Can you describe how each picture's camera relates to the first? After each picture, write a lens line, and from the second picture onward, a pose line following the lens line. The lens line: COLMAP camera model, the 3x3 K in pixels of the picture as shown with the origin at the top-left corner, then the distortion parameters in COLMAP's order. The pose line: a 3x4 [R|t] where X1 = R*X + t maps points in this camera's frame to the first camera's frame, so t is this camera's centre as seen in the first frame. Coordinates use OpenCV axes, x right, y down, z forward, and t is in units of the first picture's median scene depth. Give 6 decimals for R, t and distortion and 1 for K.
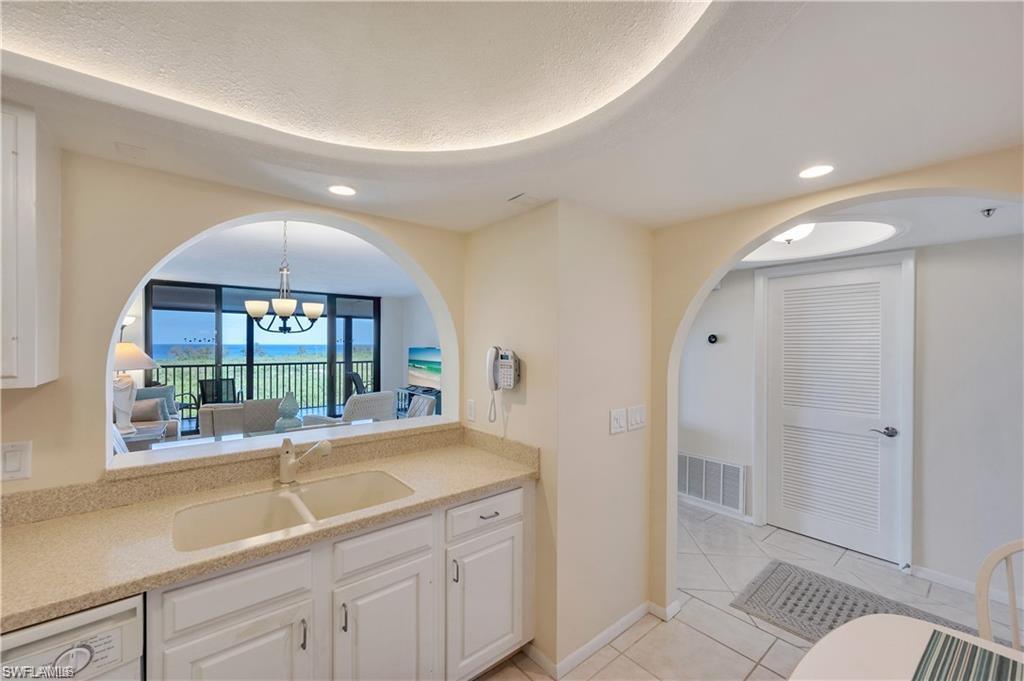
lens RADIAL K [[412.9, 0, 512.0], [0, 412.9, 340.5], [0, 0, 1]] dist [-0.000683, -0.000048]
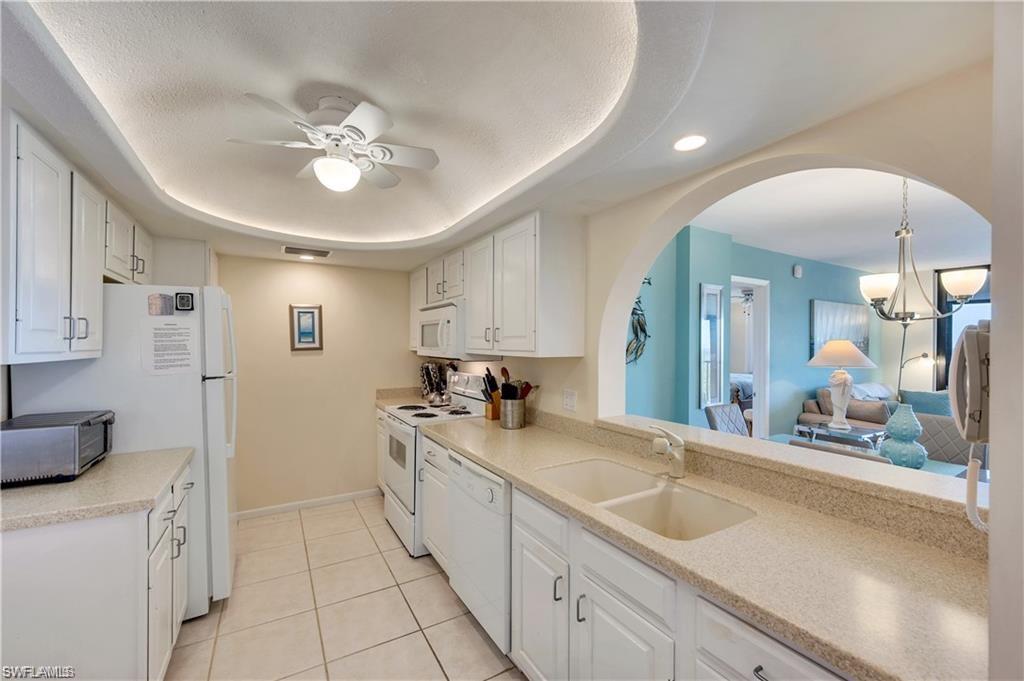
lens RADIAL K [[412.9, 0, 512.0], [0, 412.9, 340.5], [0, 0, 1]] dist [-0.000683, -0.000048]
pose [[-0.154735, -0.011300, -0.987891, 0.436100], [-0.000431, 0.999935, -0.011370, 0.039858], [0.987956, -0.001333, -0.154729, 0.741384]]
